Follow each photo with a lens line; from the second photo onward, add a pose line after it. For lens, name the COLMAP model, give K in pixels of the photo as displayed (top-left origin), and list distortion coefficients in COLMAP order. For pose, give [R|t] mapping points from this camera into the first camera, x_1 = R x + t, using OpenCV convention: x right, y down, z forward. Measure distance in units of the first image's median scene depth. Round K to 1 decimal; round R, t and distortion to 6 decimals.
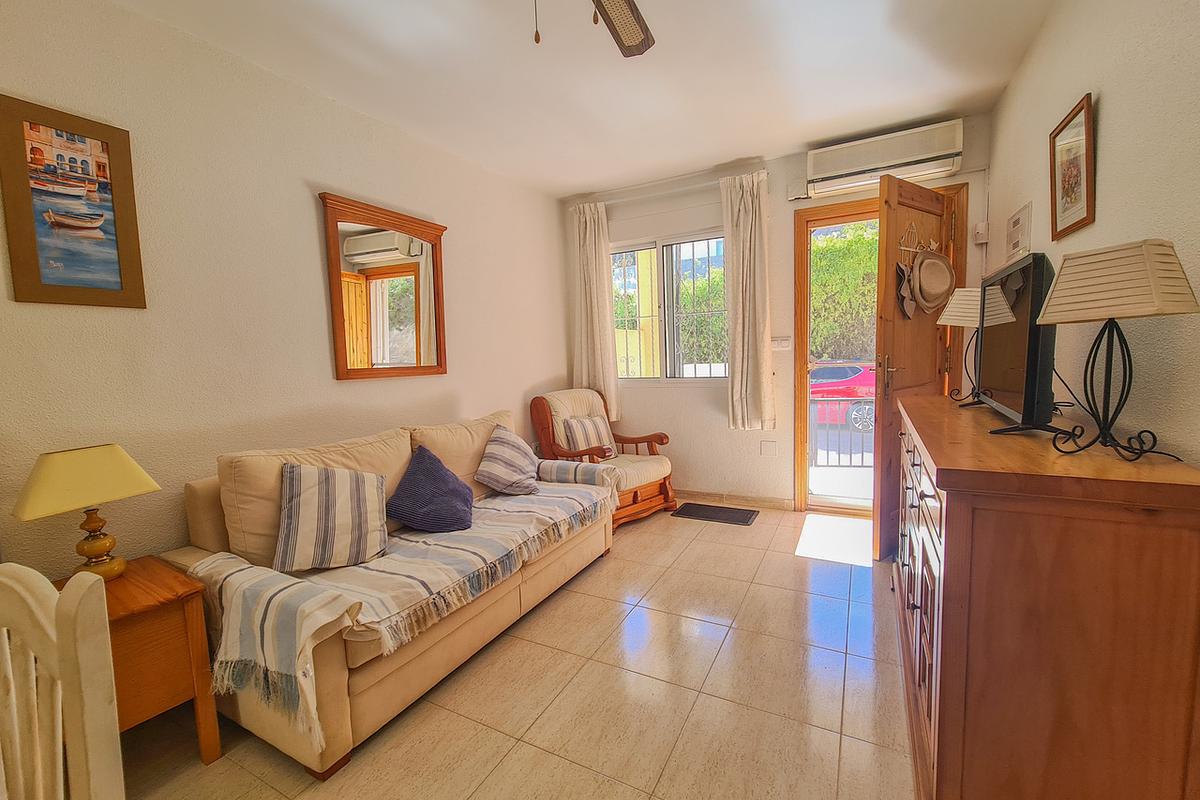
lens RADIAL K [[491.3, 0, 600.0], [0, 491.3, 400.0], [0, 0, 1]] dist [-0.000366, -0.000126]
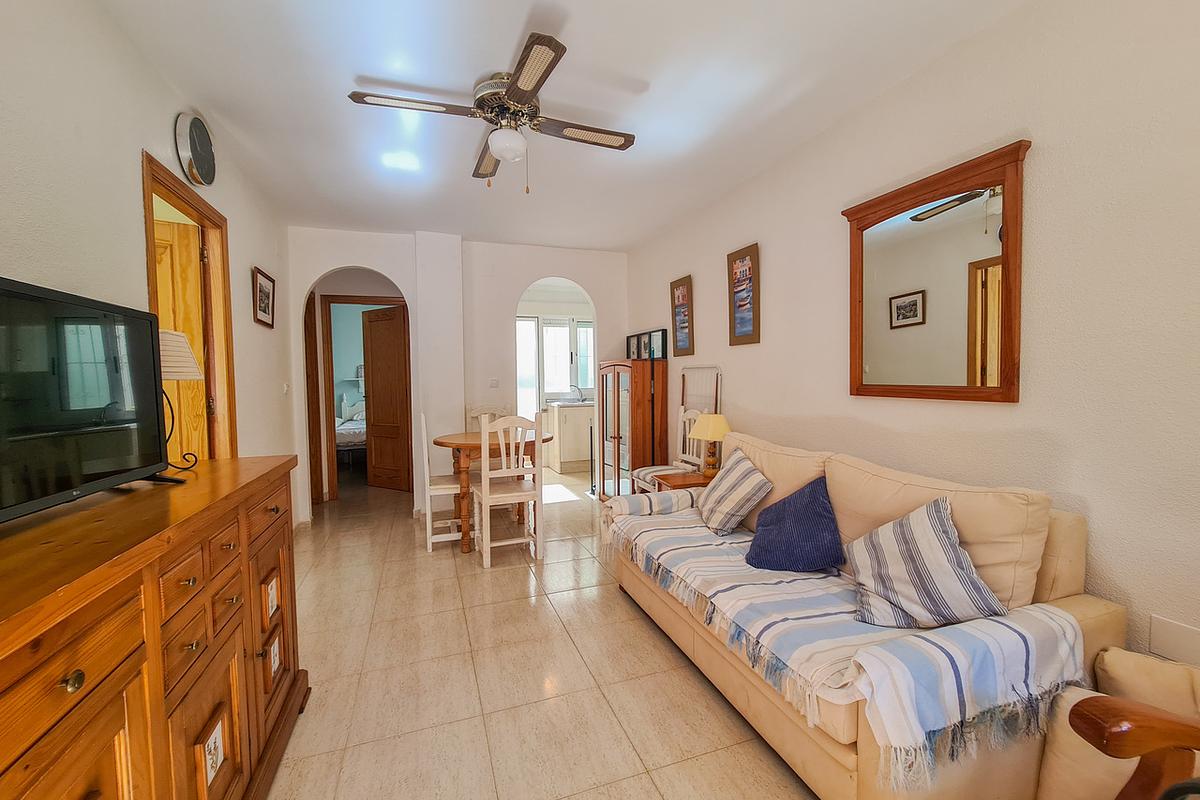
lens RADIAL K [[491.3, 0, 600.0], [0, 491.3, 400.0], [0, 0, 1]] dist [-0.000366, -0.000126]
pose [[-0.666382, 0.078912, -0.741423, 0.789026], [-0.029415, 0.990827, 0.131894, -0.214954], [0.745030, 0.109700, -0.657948, 1.875585]]
